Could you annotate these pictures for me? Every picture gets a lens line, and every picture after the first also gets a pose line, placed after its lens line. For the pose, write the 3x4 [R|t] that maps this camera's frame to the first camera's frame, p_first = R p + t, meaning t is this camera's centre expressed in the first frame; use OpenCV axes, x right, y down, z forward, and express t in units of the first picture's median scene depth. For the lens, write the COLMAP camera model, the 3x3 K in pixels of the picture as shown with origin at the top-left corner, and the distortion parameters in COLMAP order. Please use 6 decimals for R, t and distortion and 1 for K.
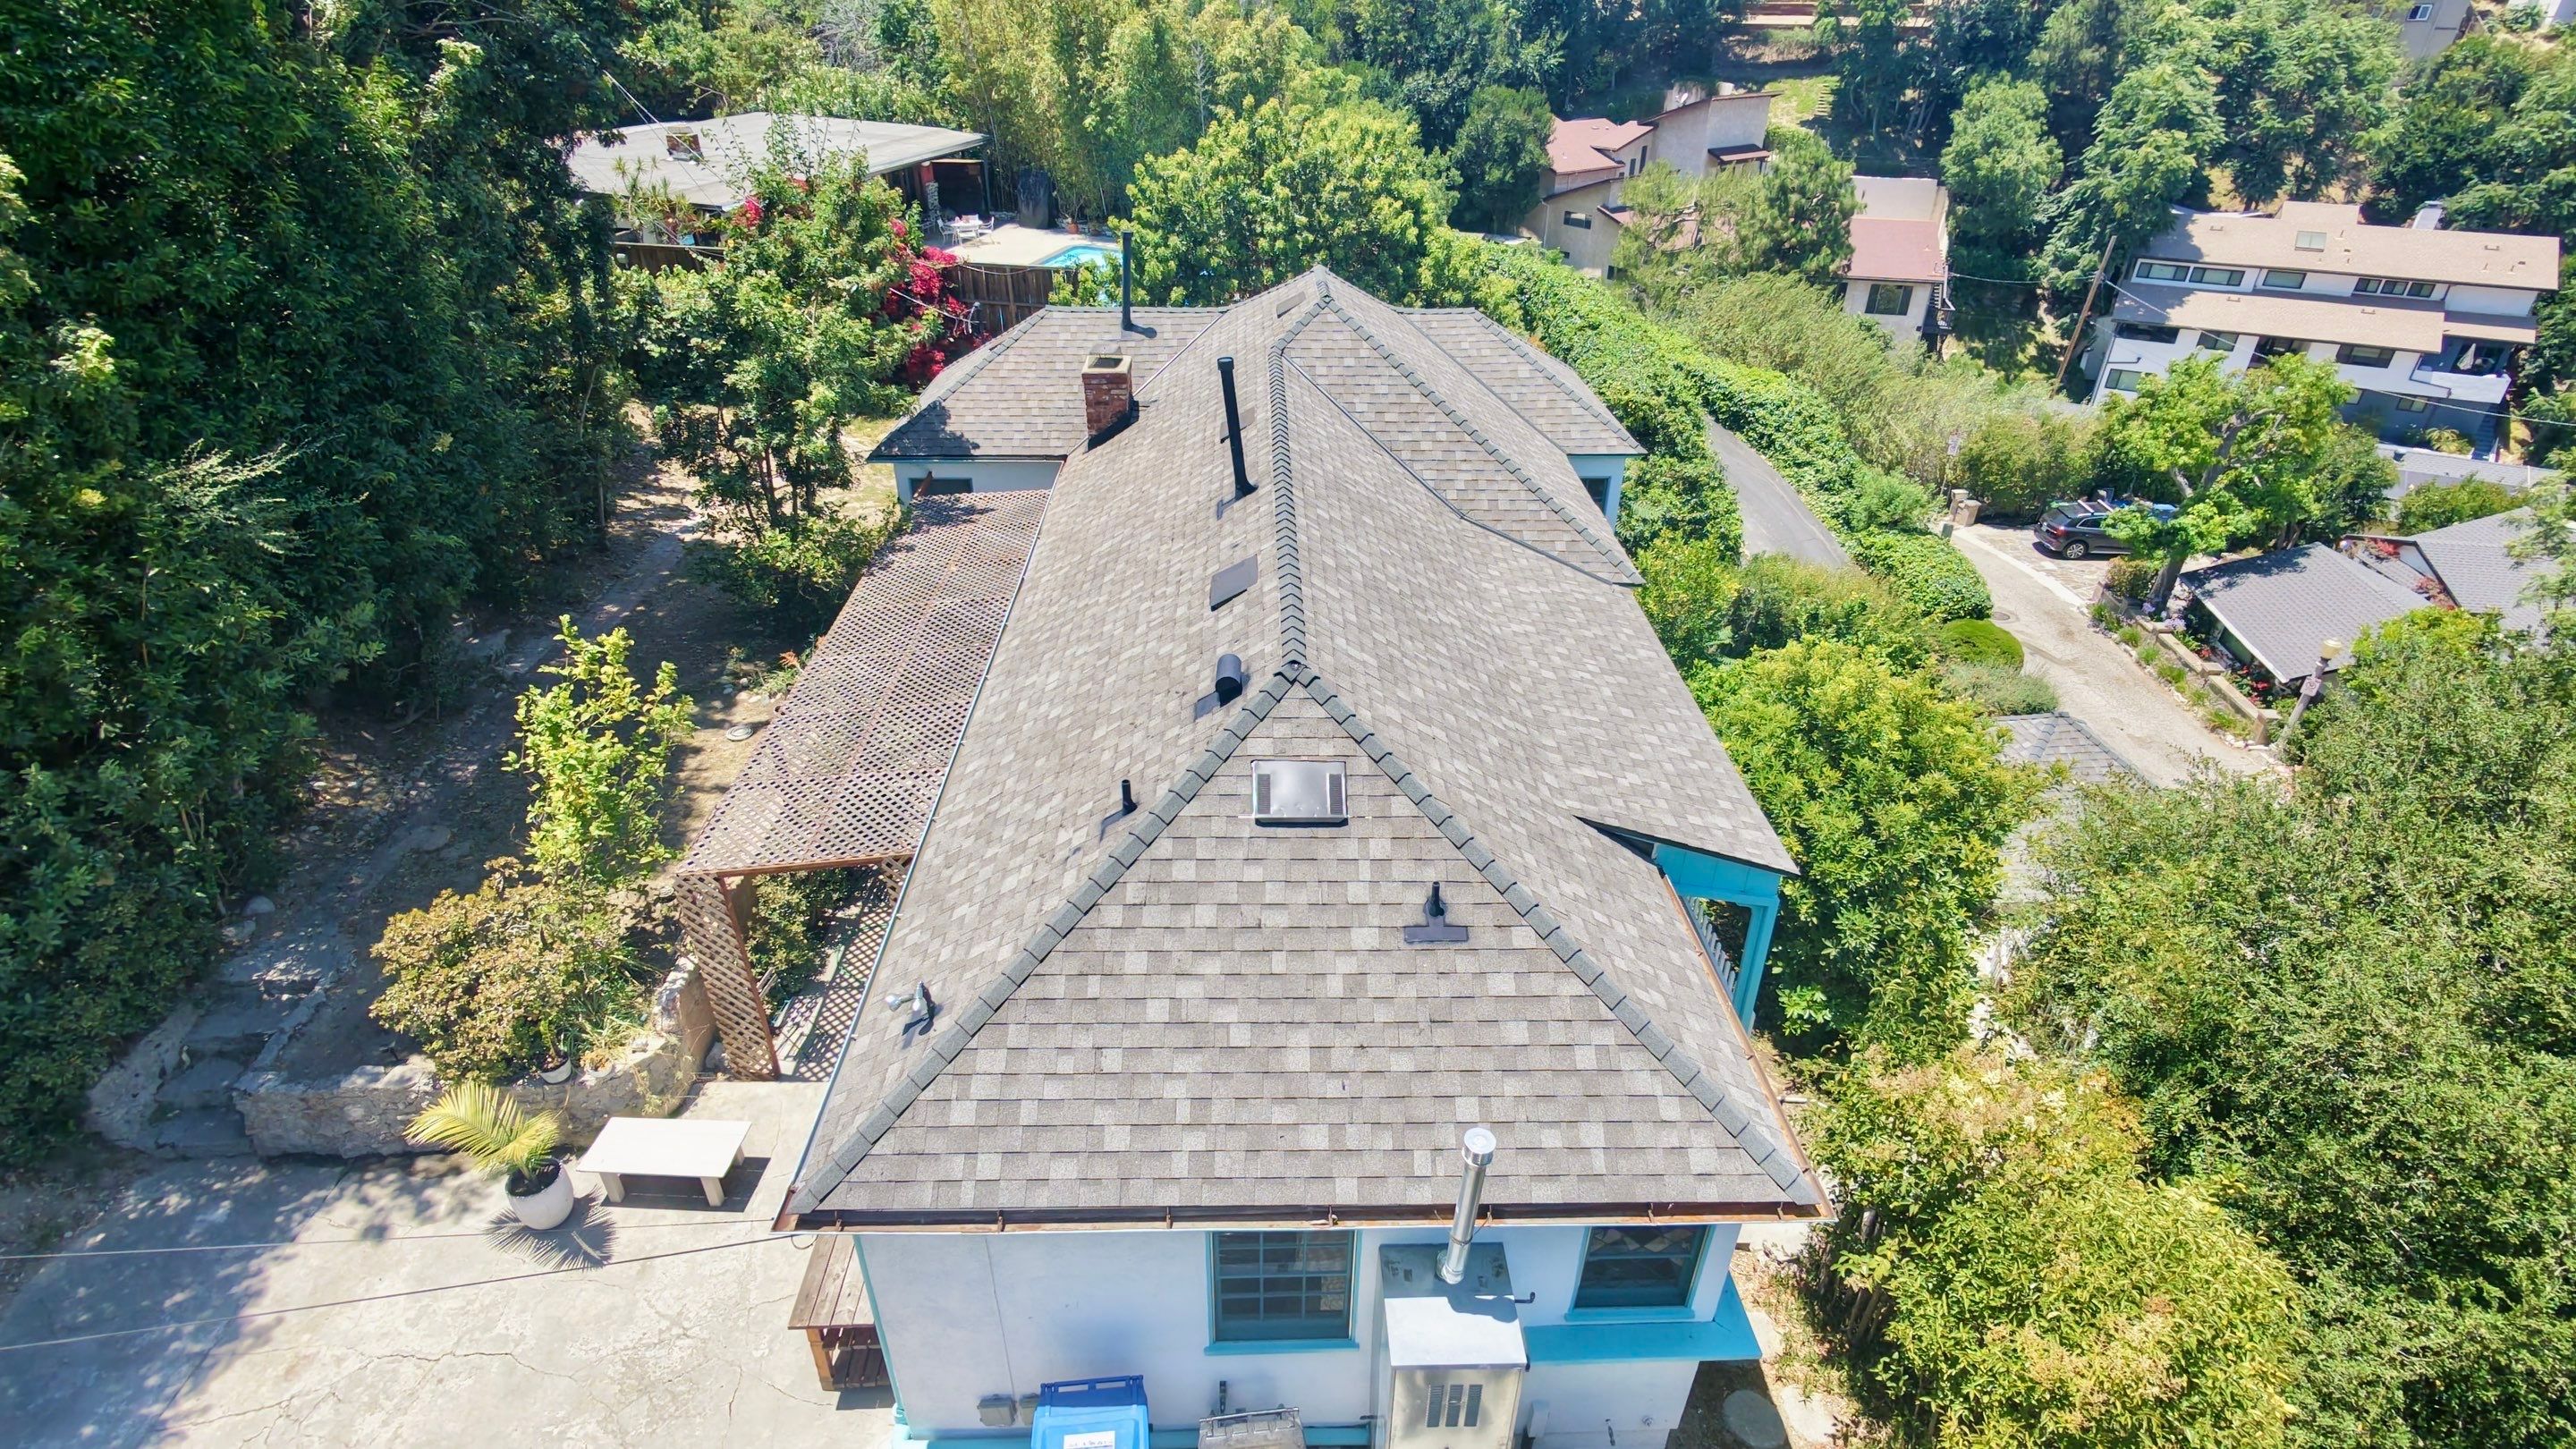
lens RADIAL K [[1238.6, 0, 1295.5], [0, 1238.6, 714.2], [0, 0, 1]] dist [-0.002747, 0.003217]
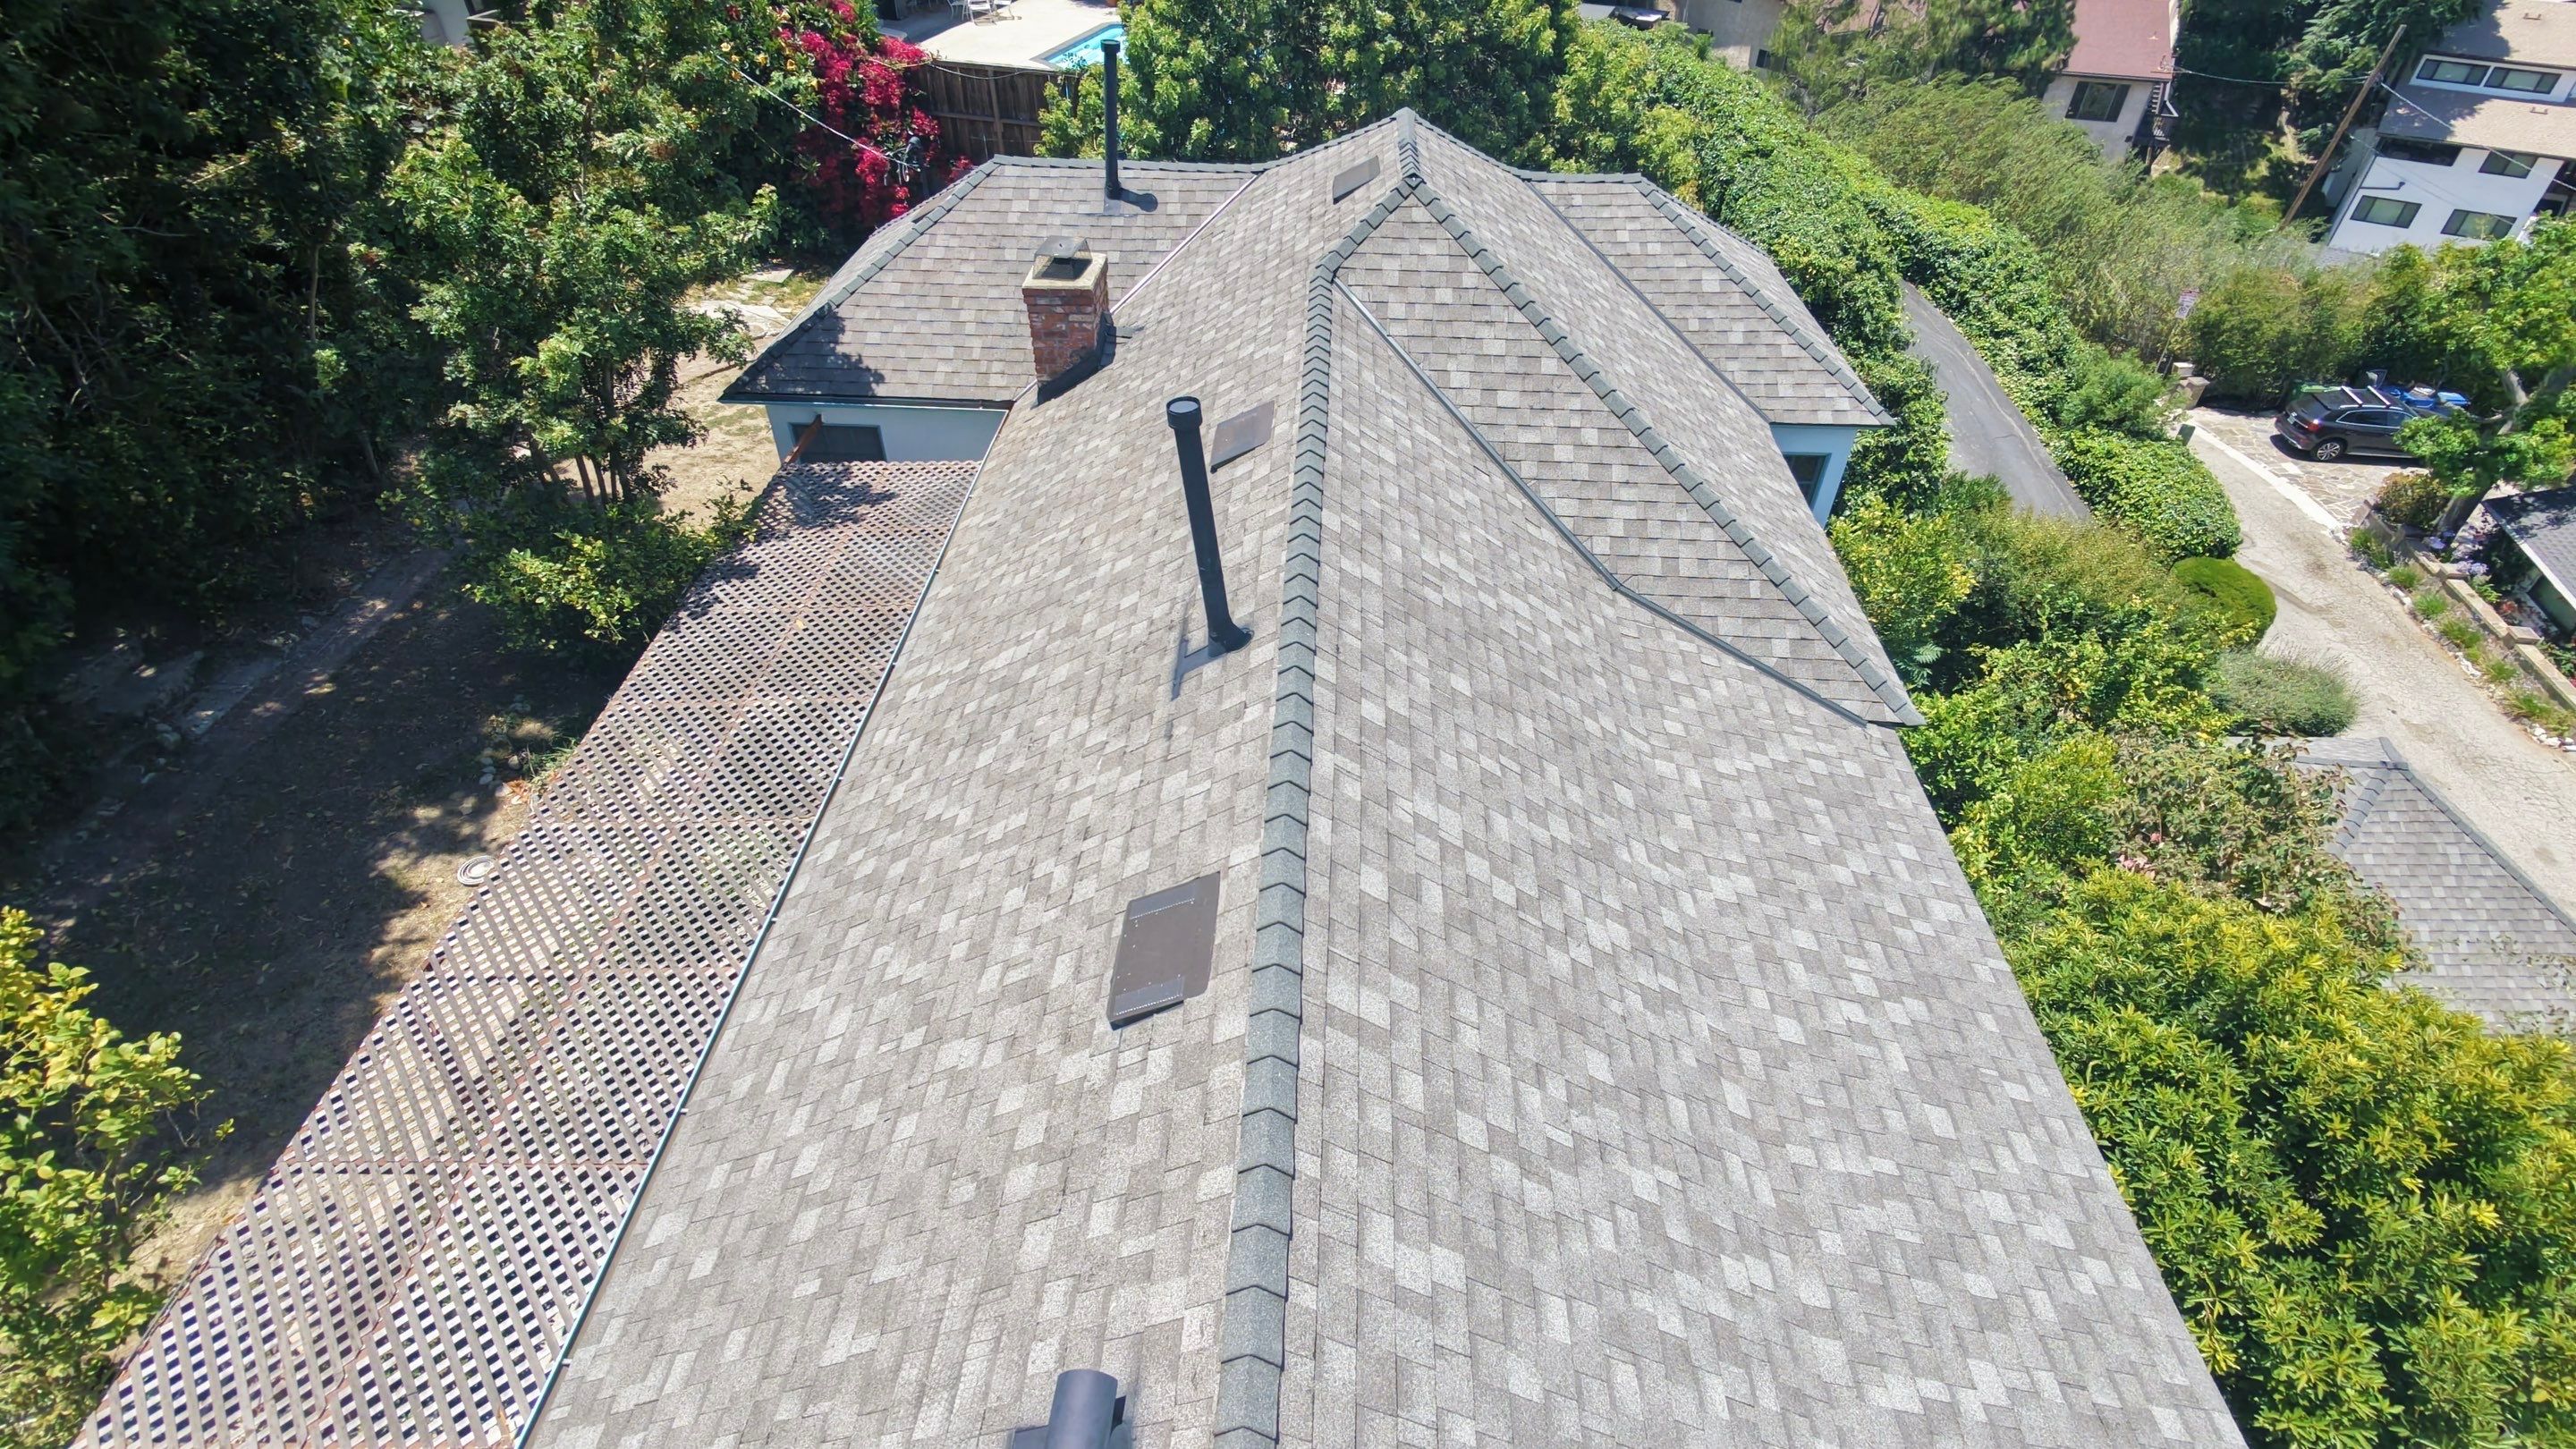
lens RADIAL K [[1238.6, 0, 1293.1], [0, 1238.6, 718.4], [0, 0, 1]] dist [-0.002747, 0.003217]
pose [[0.997369, 0.049263, -0.053175, 0.009329], [-0.040088, 0.986042, 0.161598, -0.132254], [0.060394, -0.159042, 0.985423, 0.275222]]
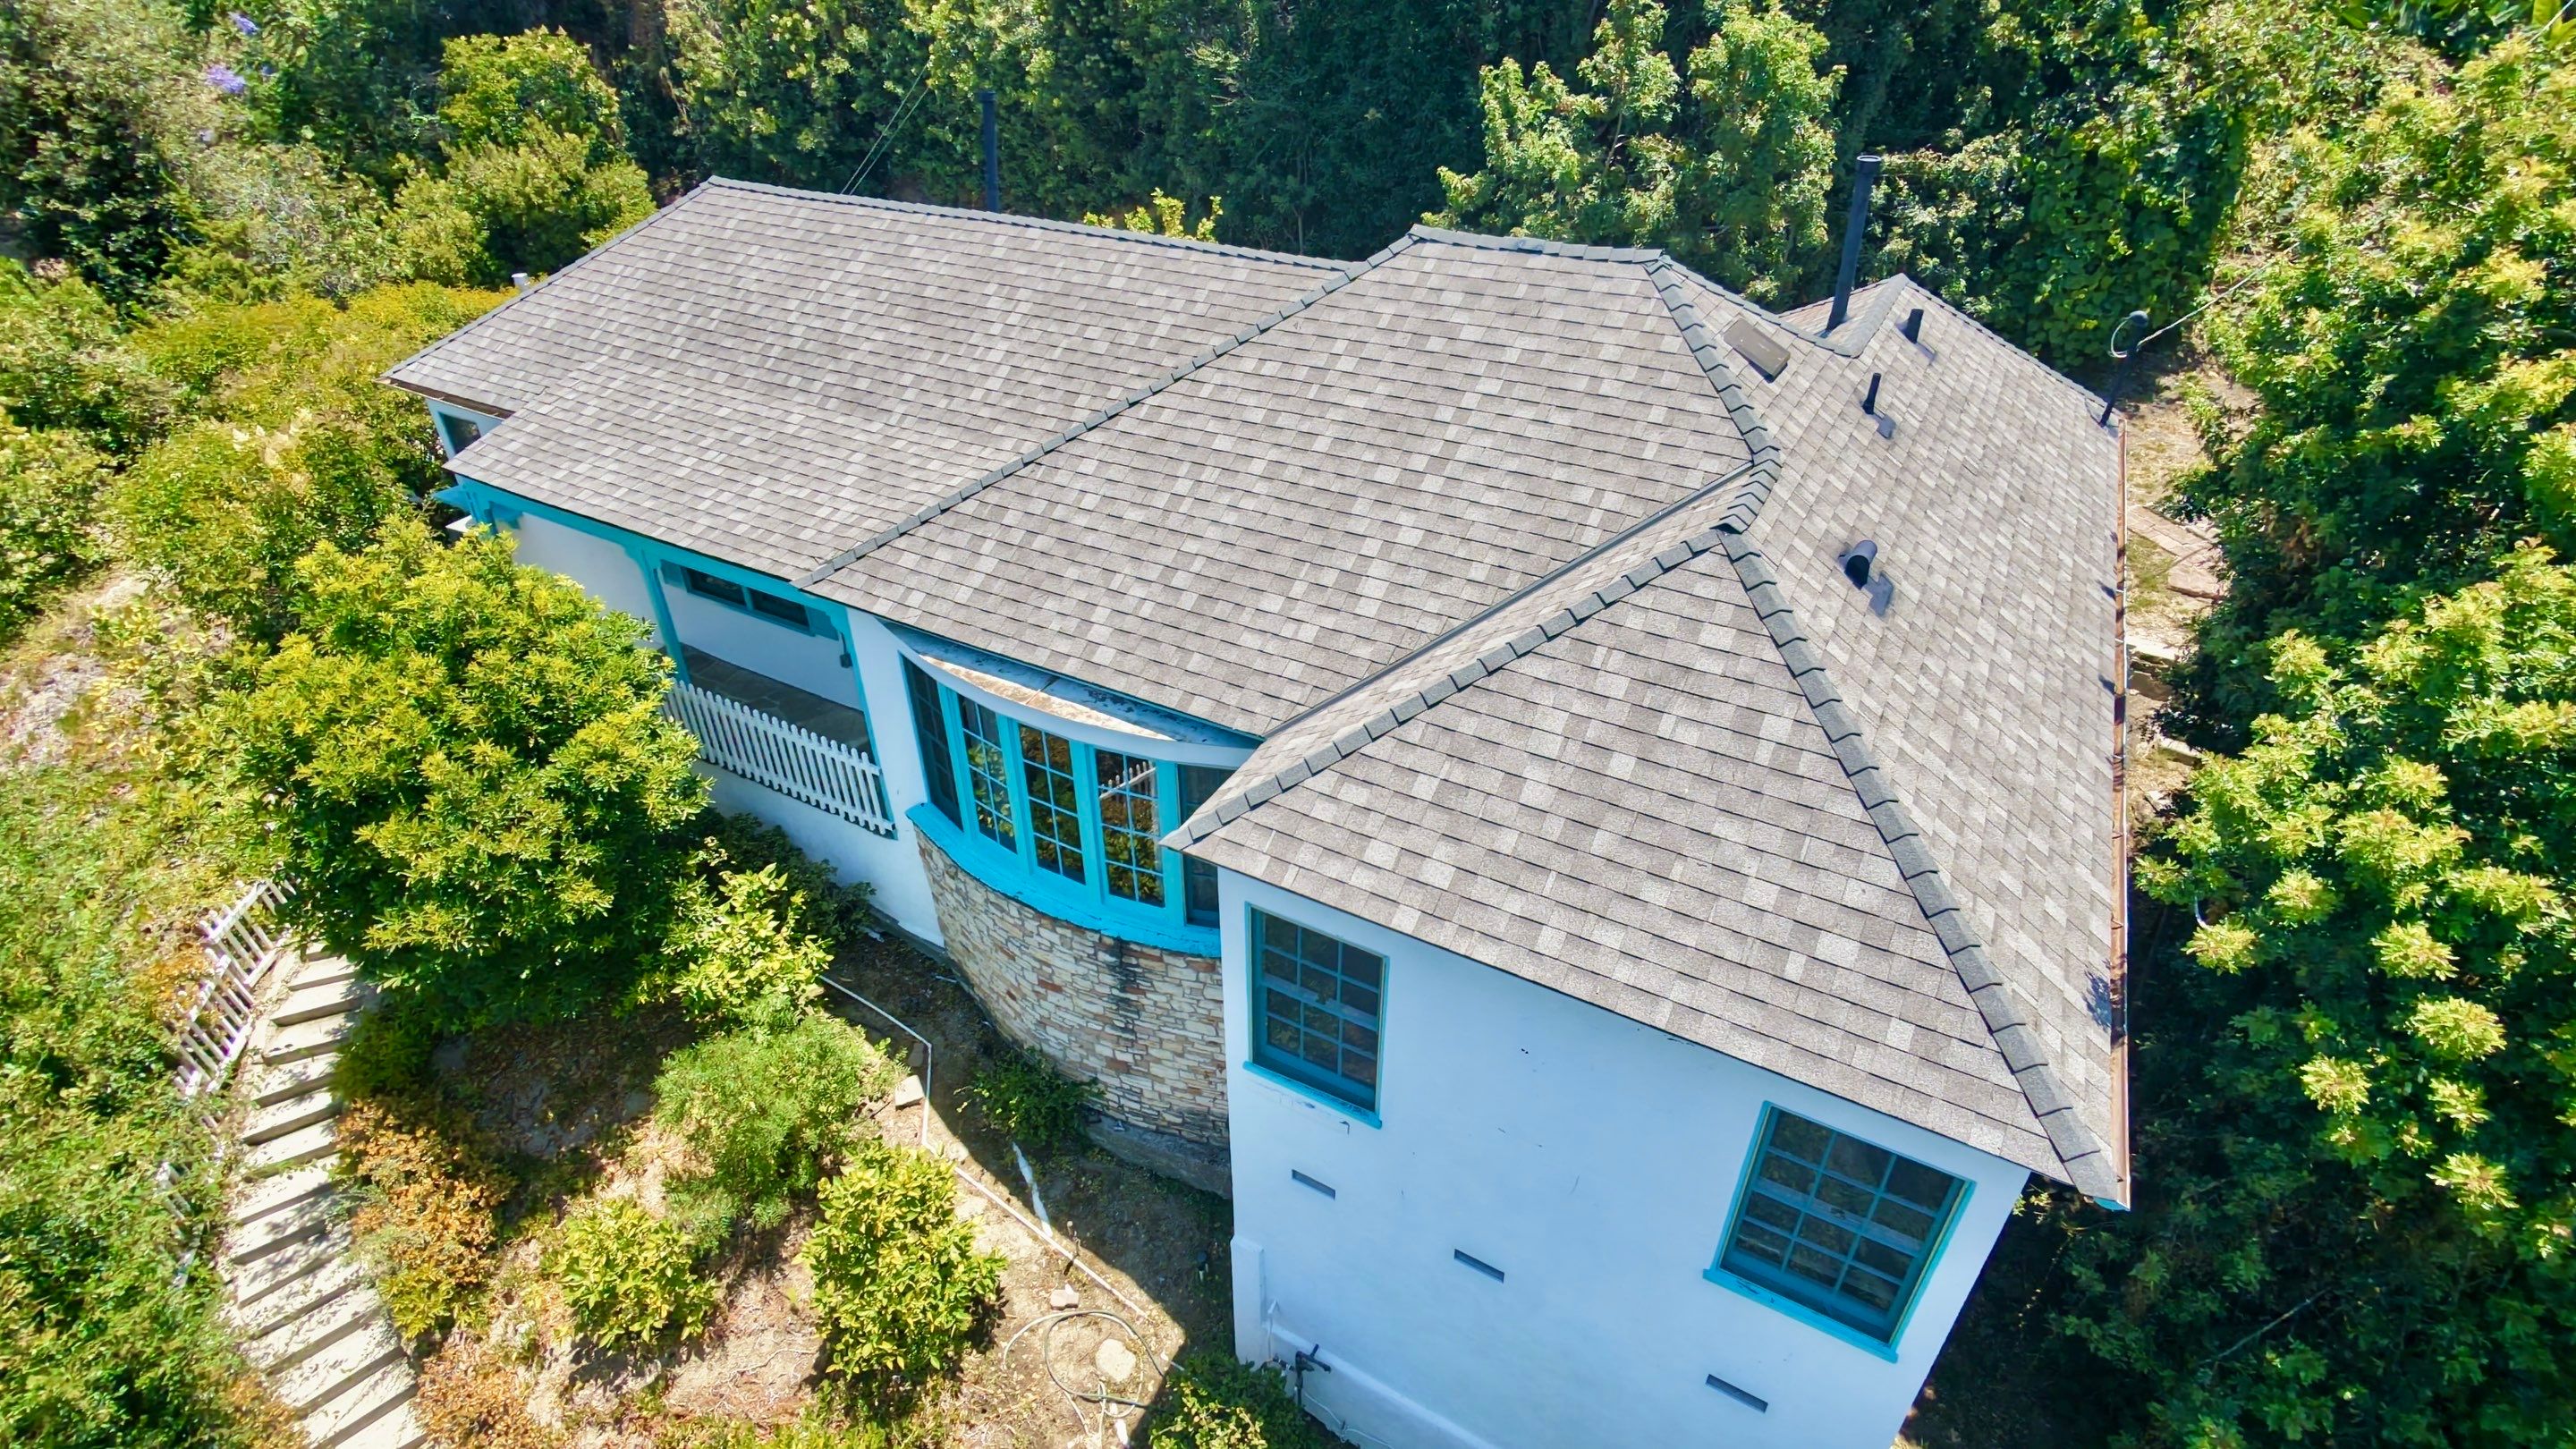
lens RADIAL K [[1238.6, 0, 1277.7], [0, 1238.6, 735.6], [0, 0, 1]] dist [-0.002747, 0.003217]
pose [[-0.533843, 0.460813, -0.708987, 0.459071], [-0.430822, 0.573245, 0.696981, -0.450902], [0.727601, 0.677526, -0.107494, 0.914051]]
